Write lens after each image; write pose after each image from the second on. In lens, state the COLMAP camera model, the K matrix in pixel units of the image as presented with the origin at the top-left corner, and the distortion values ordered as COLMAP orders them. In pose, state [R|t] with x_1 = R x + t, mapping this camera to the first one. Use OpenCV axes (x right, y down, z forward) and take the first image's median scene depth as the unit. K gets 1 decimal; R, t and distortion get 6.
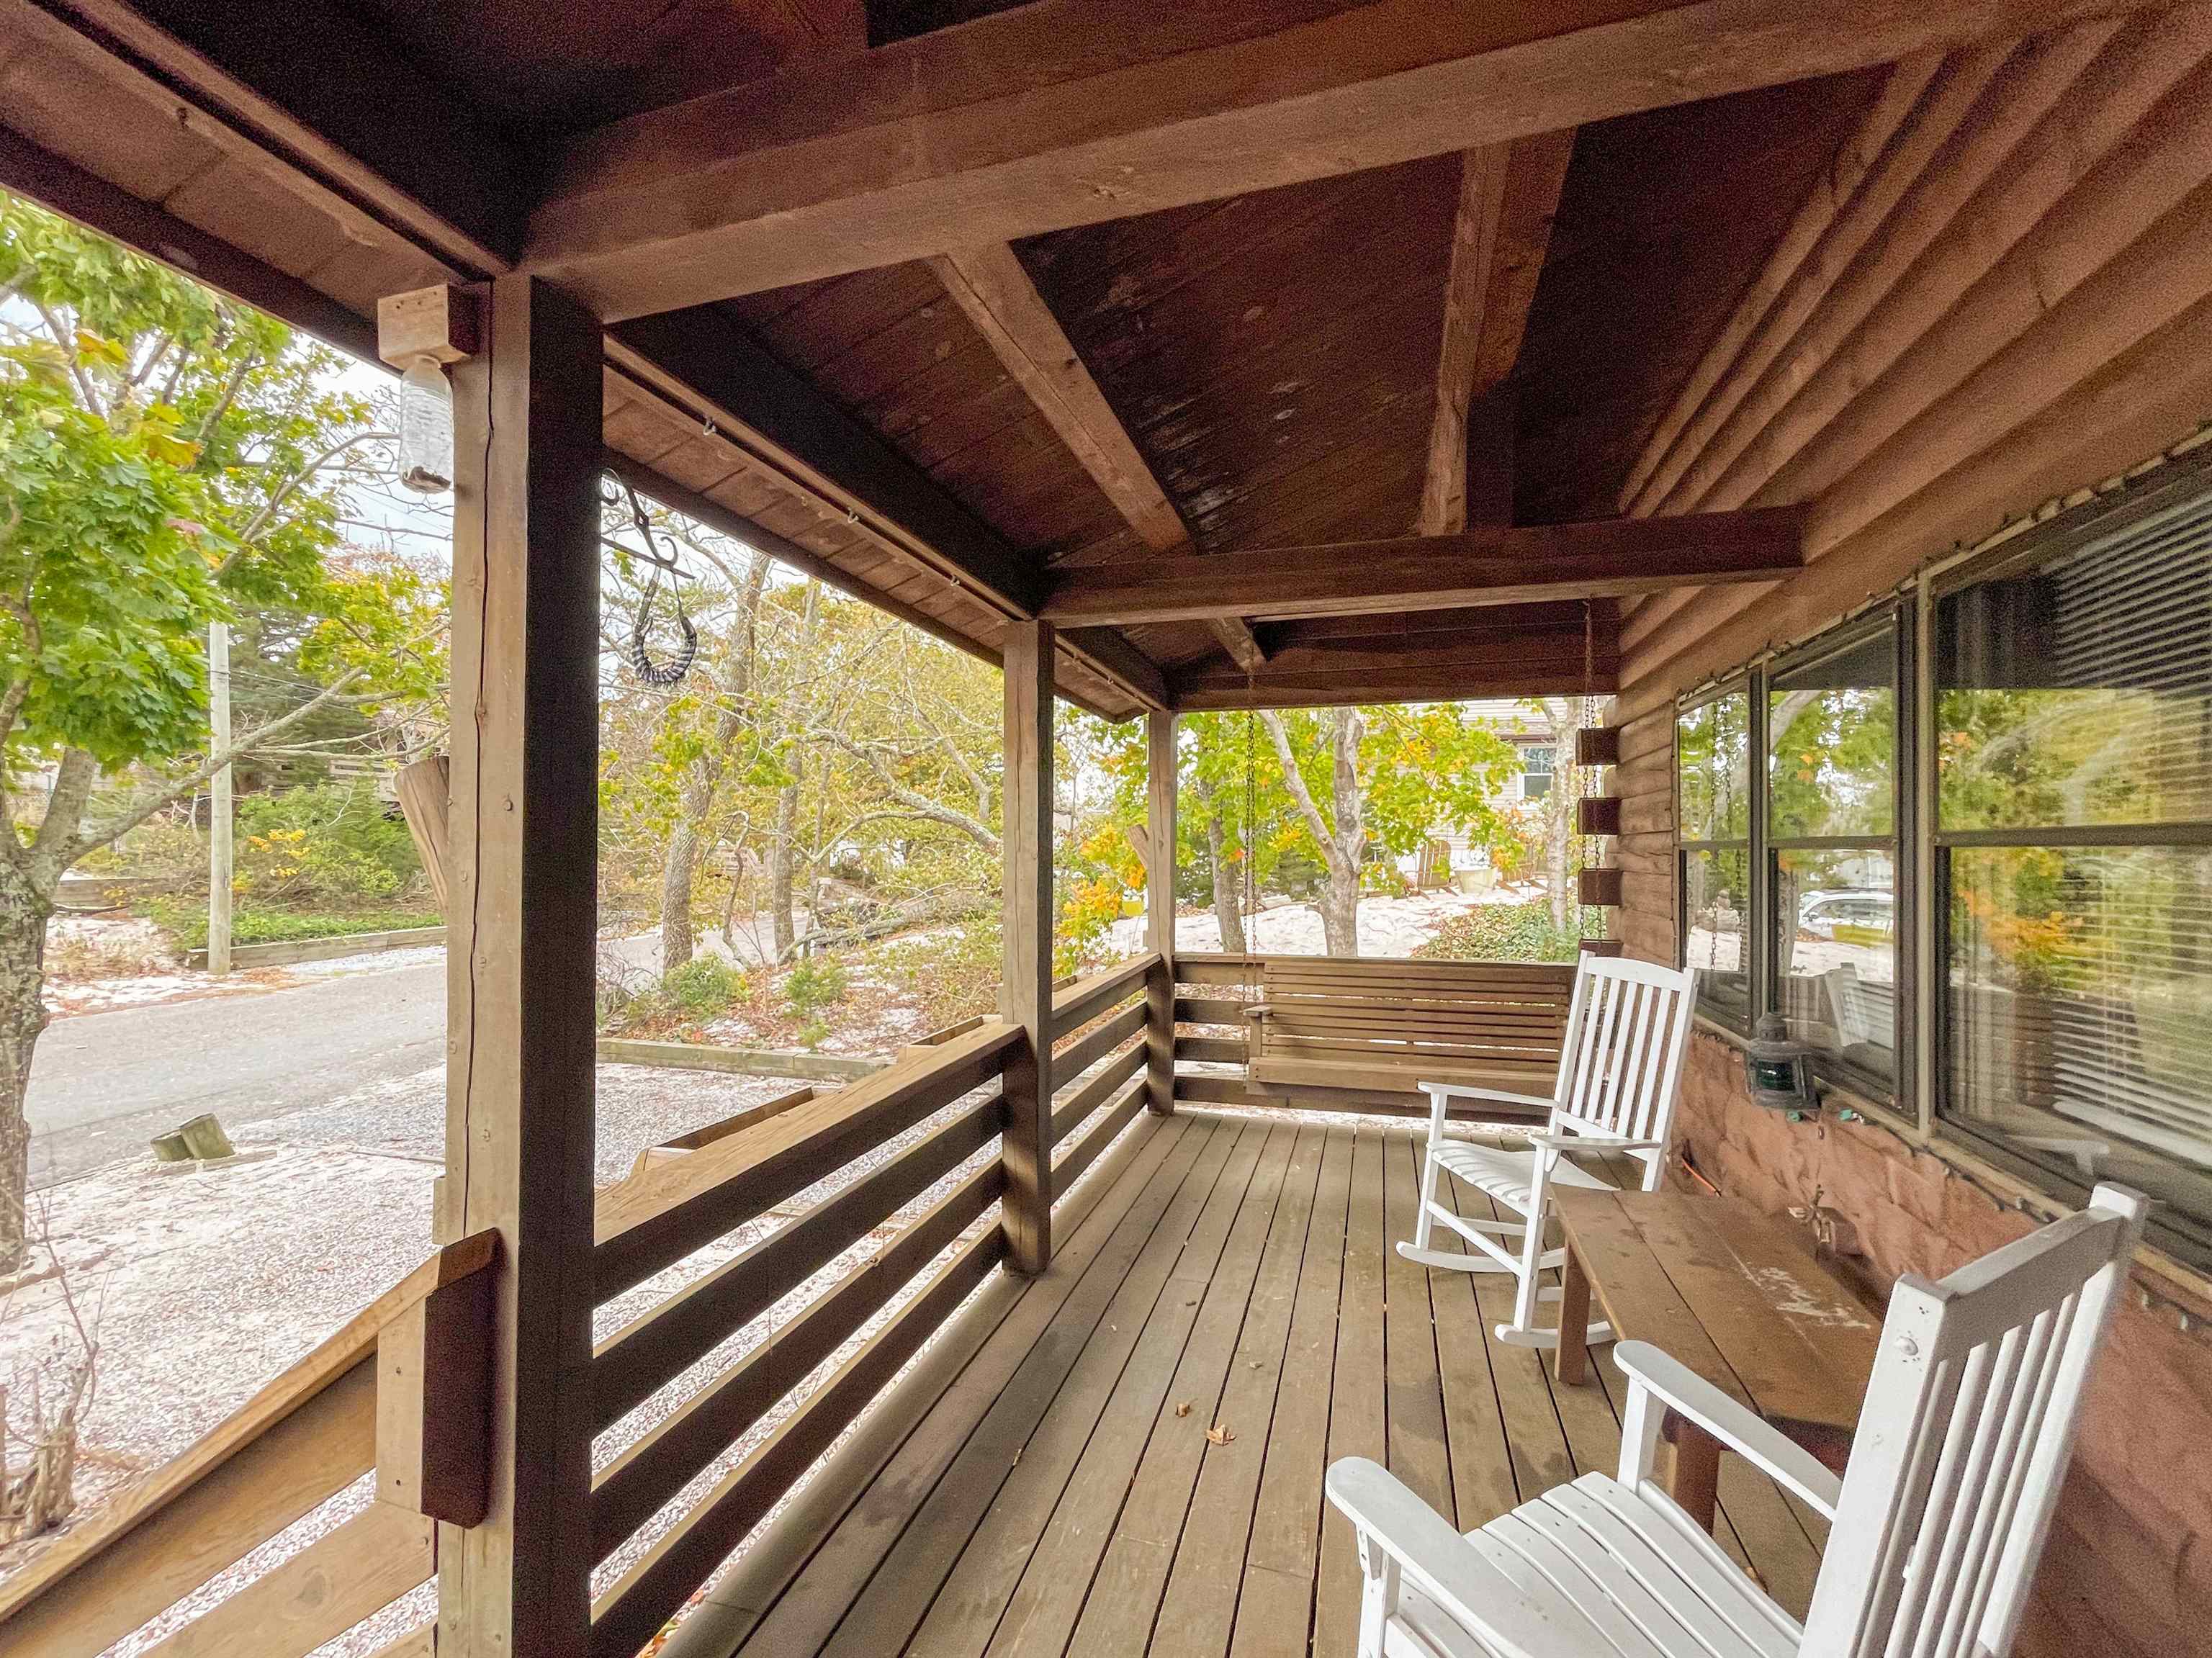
lens RADIAL K [[895.0, 0, 1112.0], [0, 895.0, 840.9], [0, 0, 1]] dist [-0.002363, -0.000621]
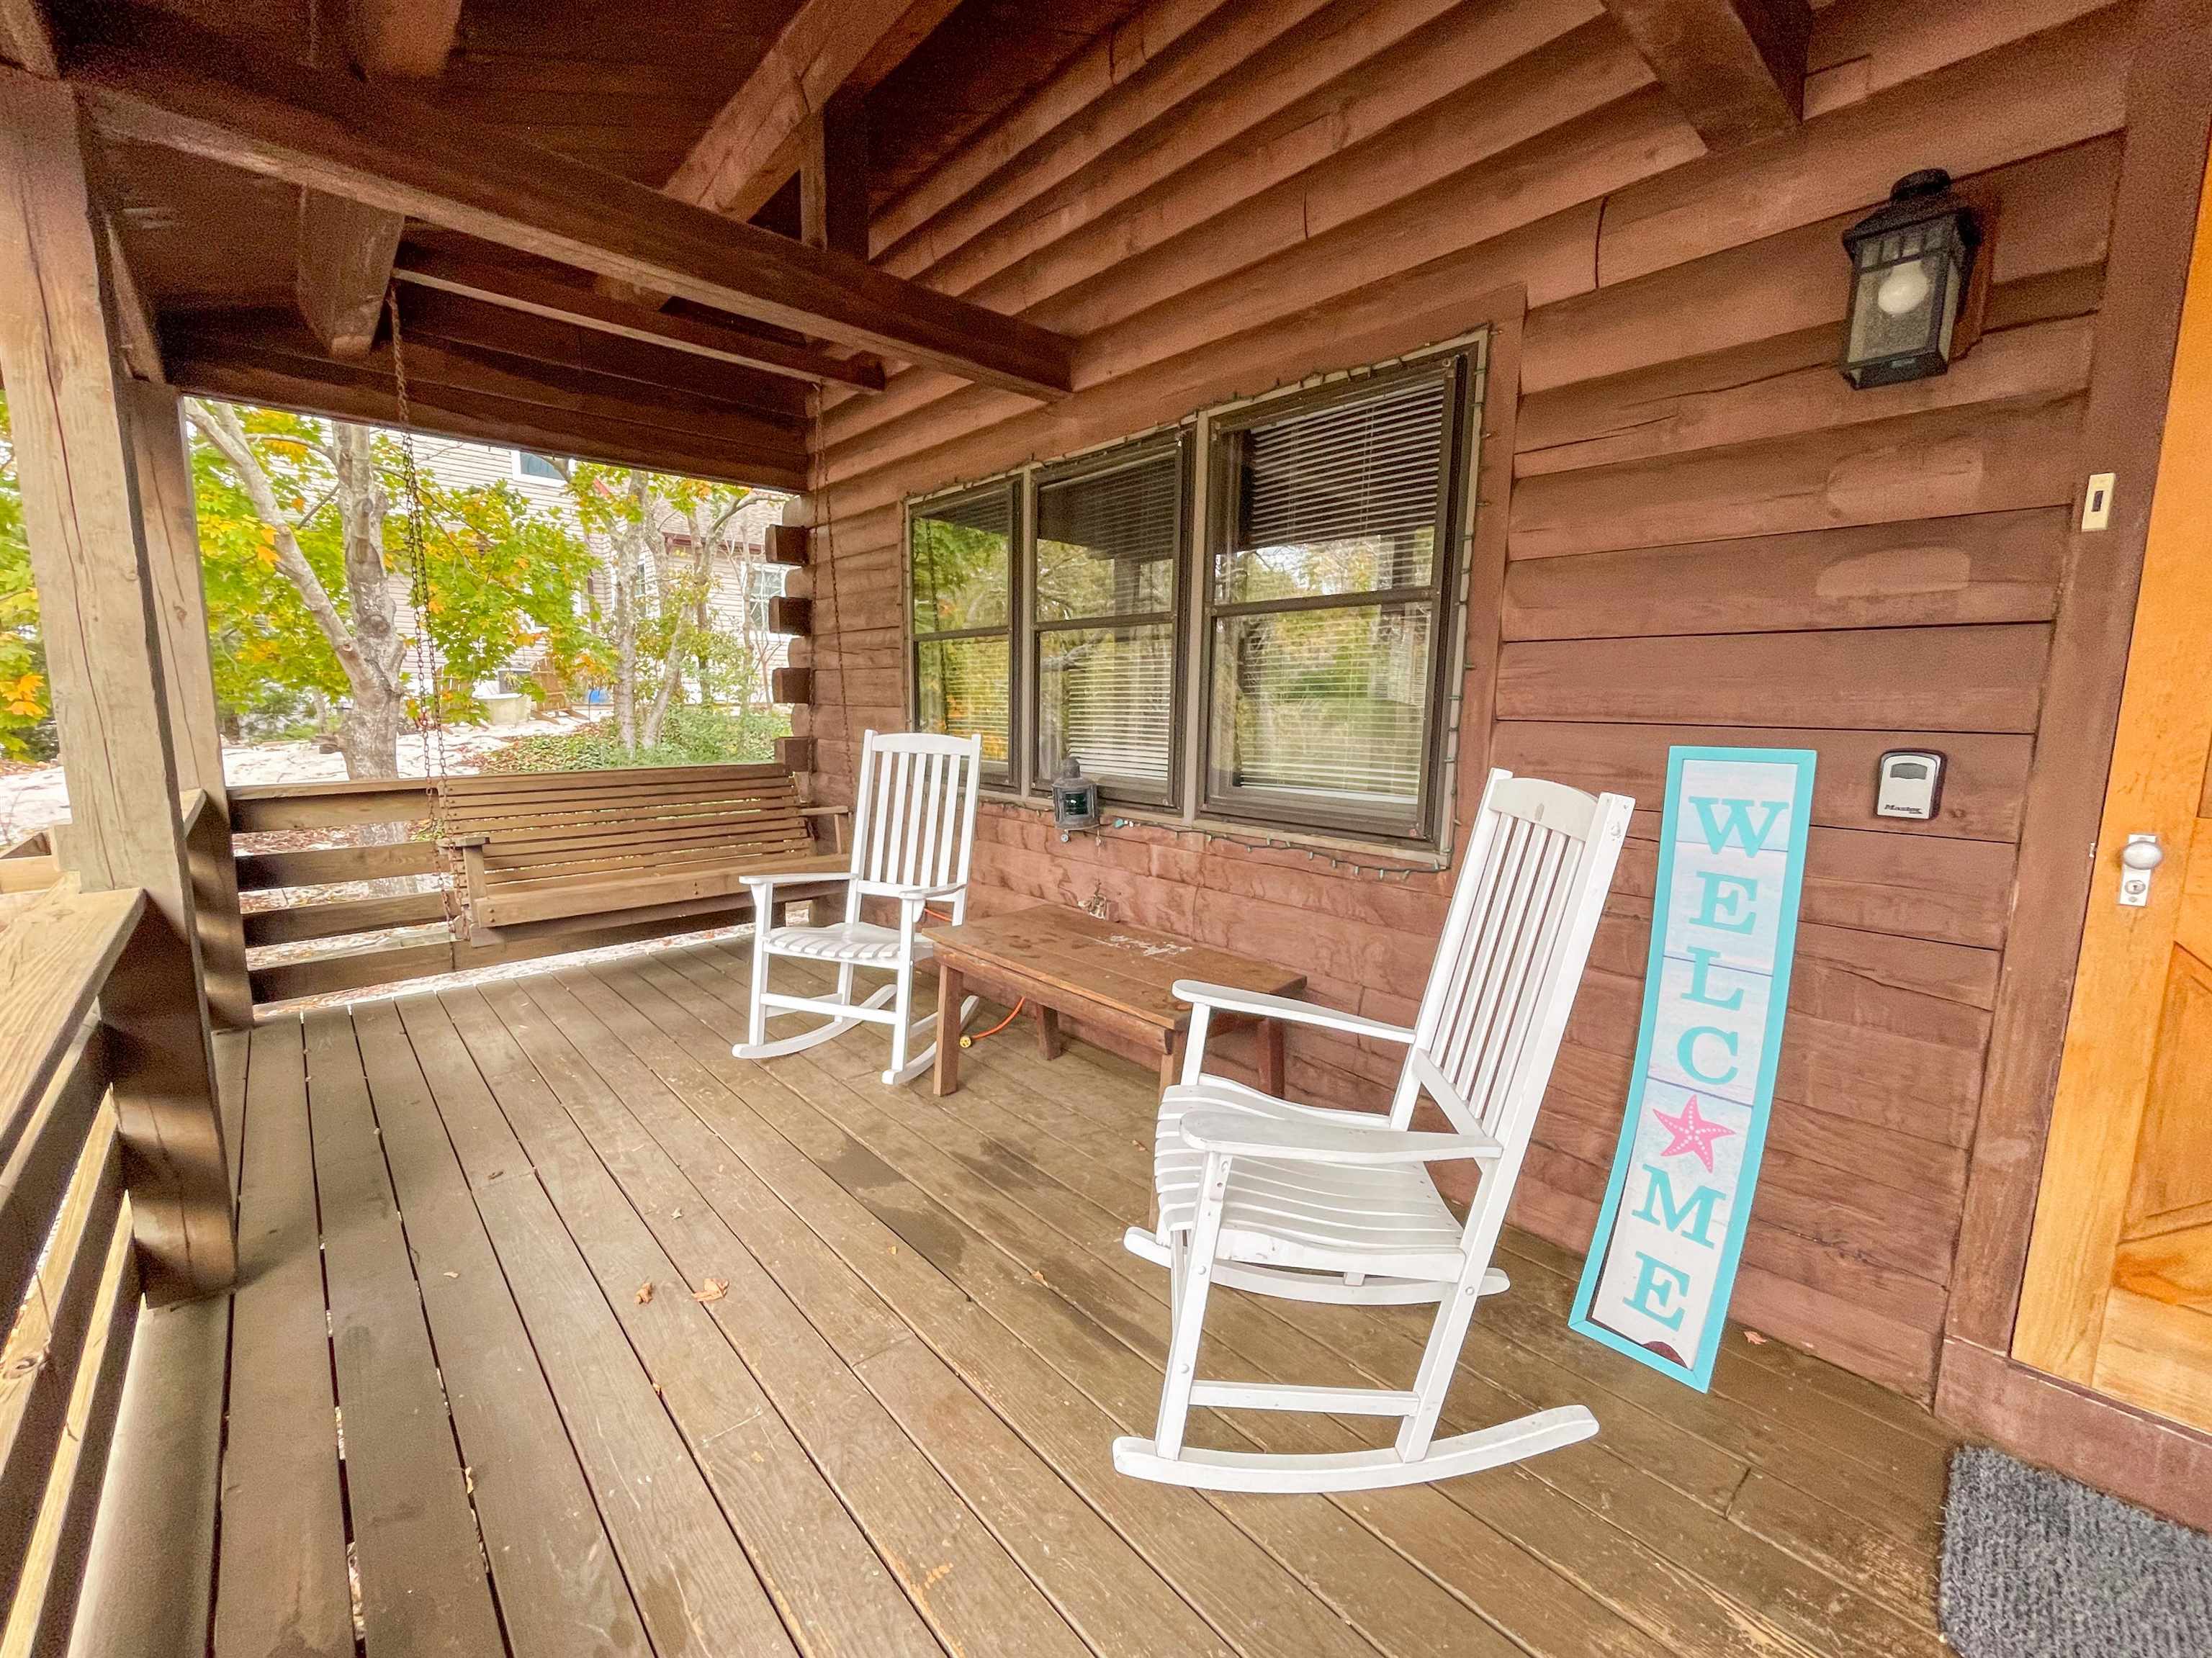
lens RADIAL K [[895.0, 0, 1104.4], [0, 895.0, 825.4], [0, 0, 1]] dist [-0.002363, -0.000621]
pose [[0.536637, -0.121058, 0.835084, -0.230641], [-0.018943, 0.987678, 0.155352, 0.066694], [-0.843601, -0.099186, 0.527731, 0.201900]]
